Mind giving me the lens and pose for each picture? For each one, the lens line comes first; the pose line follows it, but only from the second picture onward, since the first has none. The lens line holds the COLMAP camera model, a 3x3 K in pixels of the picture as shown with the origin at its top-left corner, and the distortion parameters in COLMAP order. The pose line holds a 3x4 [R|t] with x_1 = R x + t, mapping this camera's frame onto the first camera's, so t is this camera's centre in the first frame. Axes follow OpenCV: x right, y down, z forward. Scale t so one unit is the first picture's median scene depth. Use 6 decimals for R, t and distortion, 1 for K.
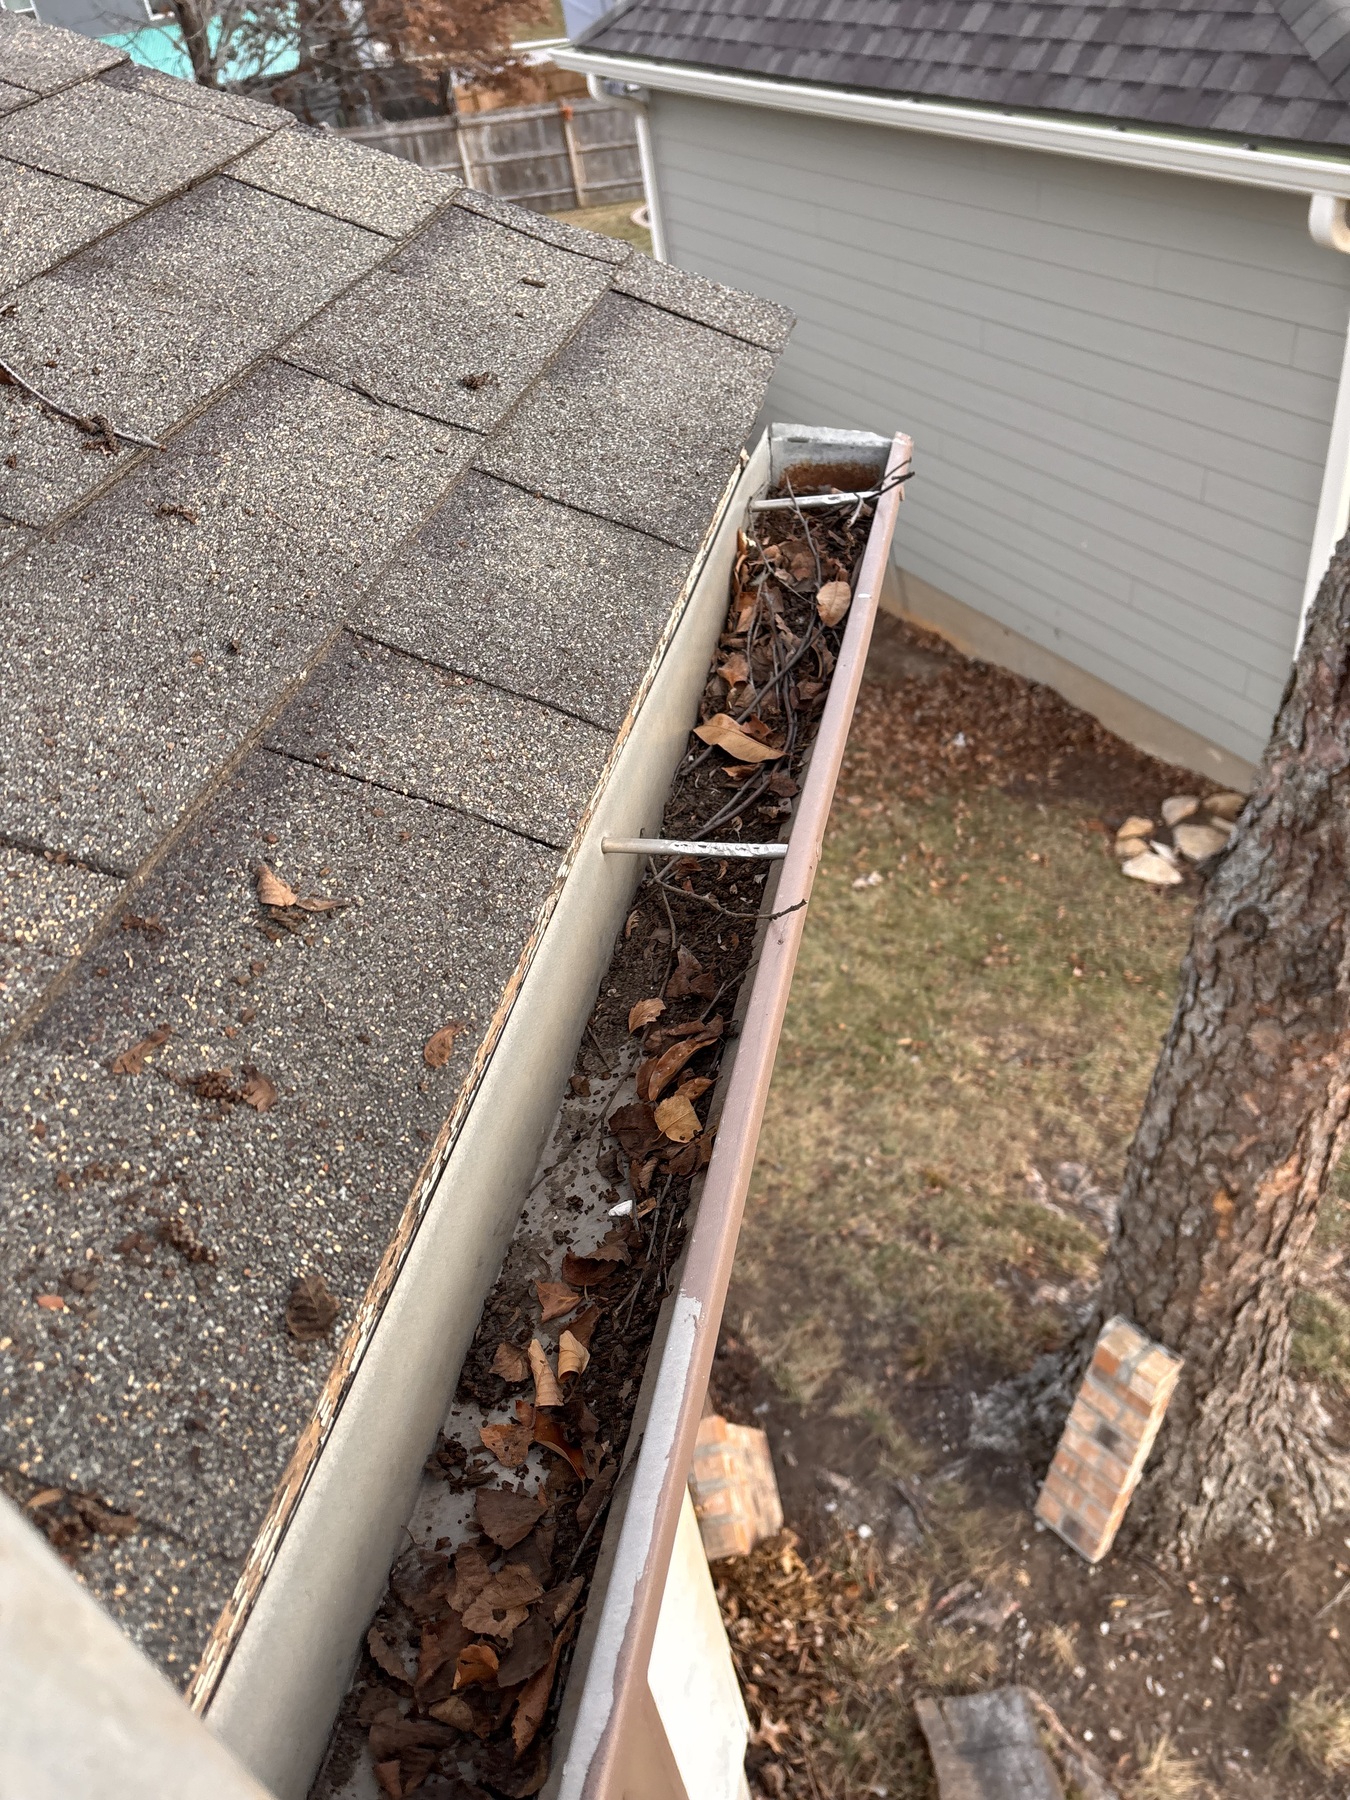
lens RADIAL K [[1408.8, 0, 681.5], [0, 1408.8, 897.3], [0, 0, 1]] dist [0.060264, -0.097084]
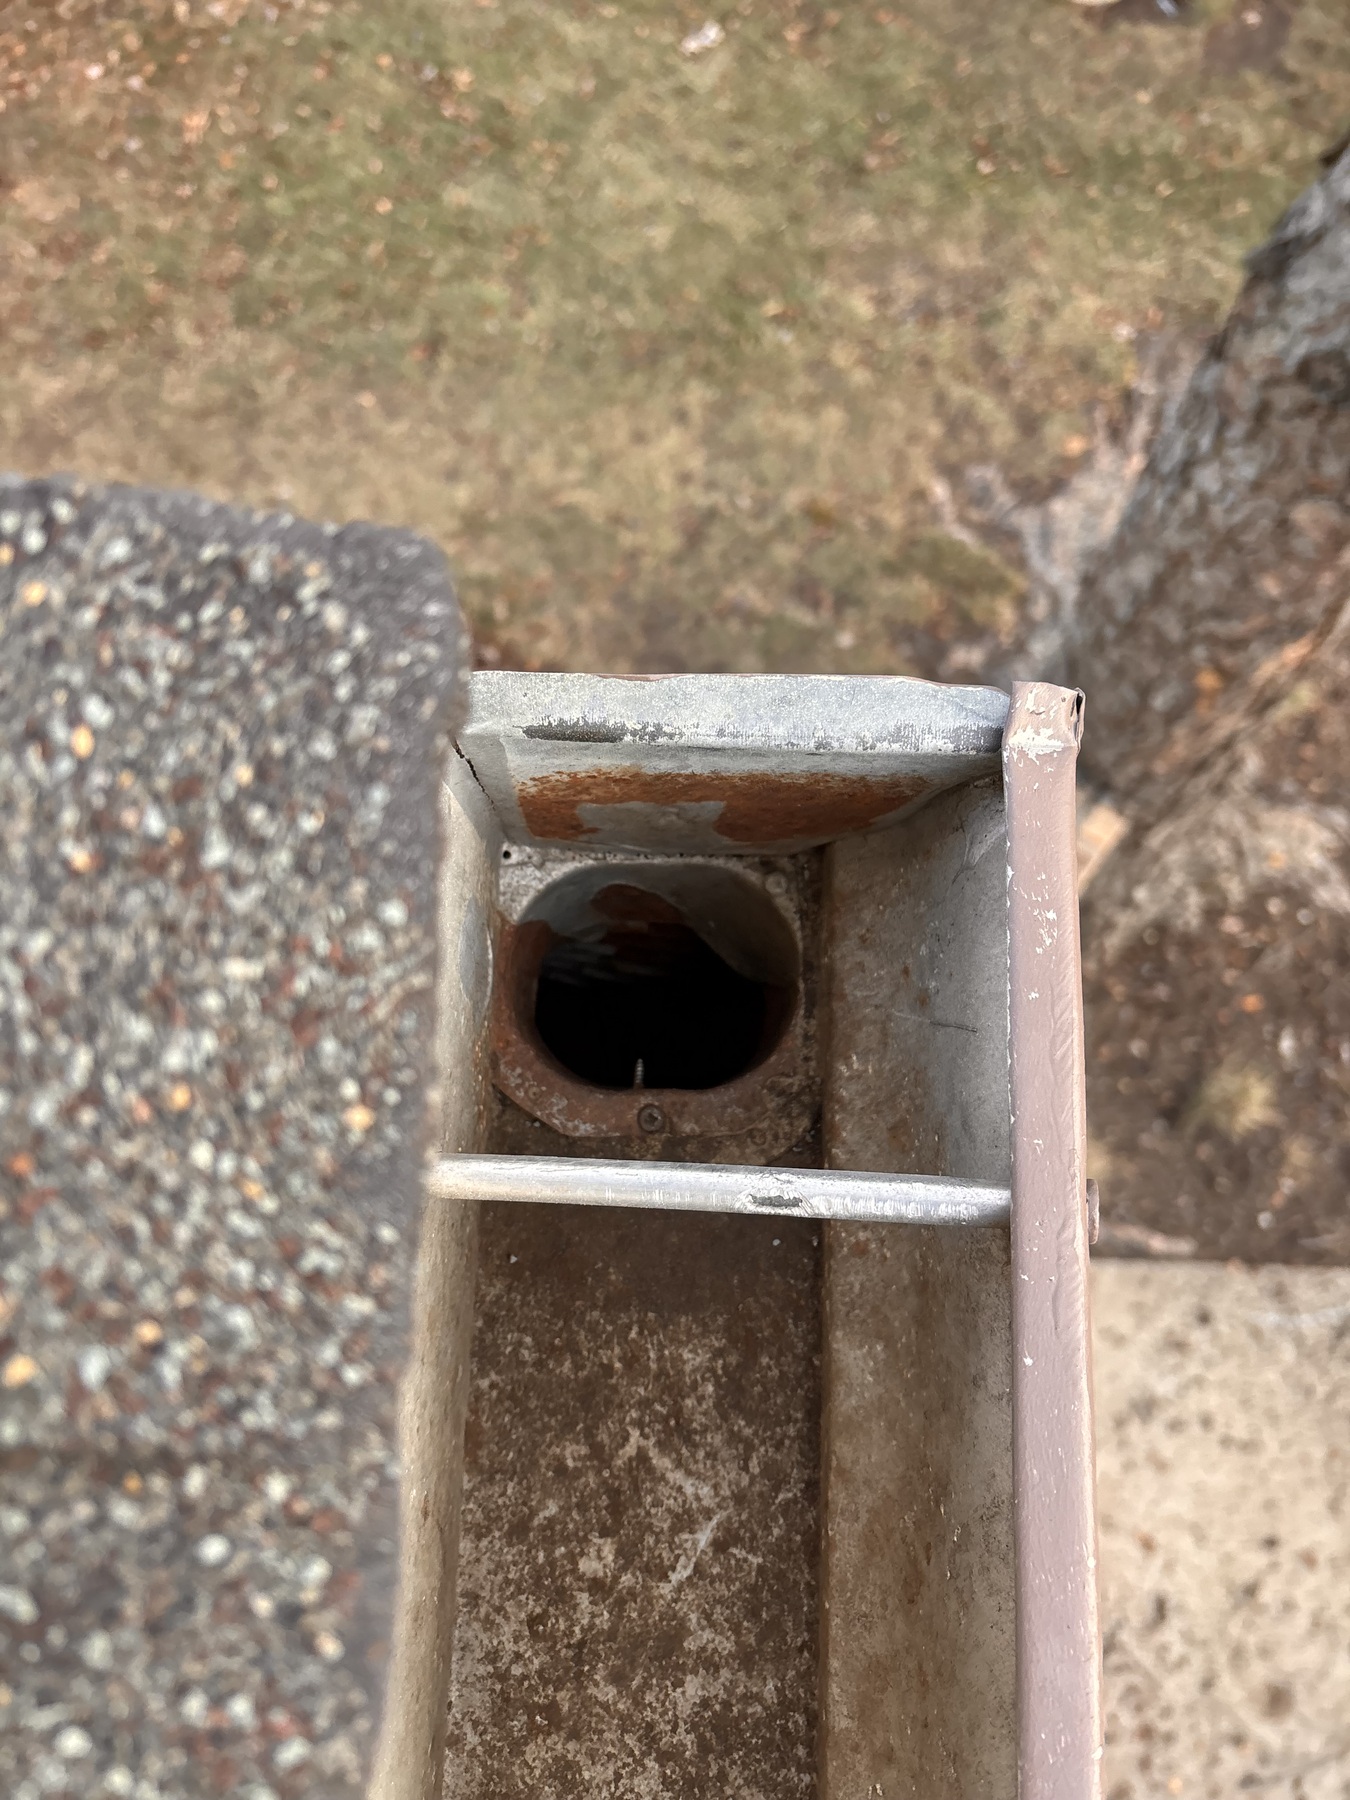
lens RADIAL K [[1408.8, 0, 681.5], [0, 1408.8, 897.3], [0, 0, 1]] dist [0.060264, -0.097084]
pose [[0.986522, -0.156518, 0.047711, 0.022168], [0.101130, 0.812451, 0.574192, -0.101041], [-0.128634, -0.561628, 0.817329, 0.198907]]
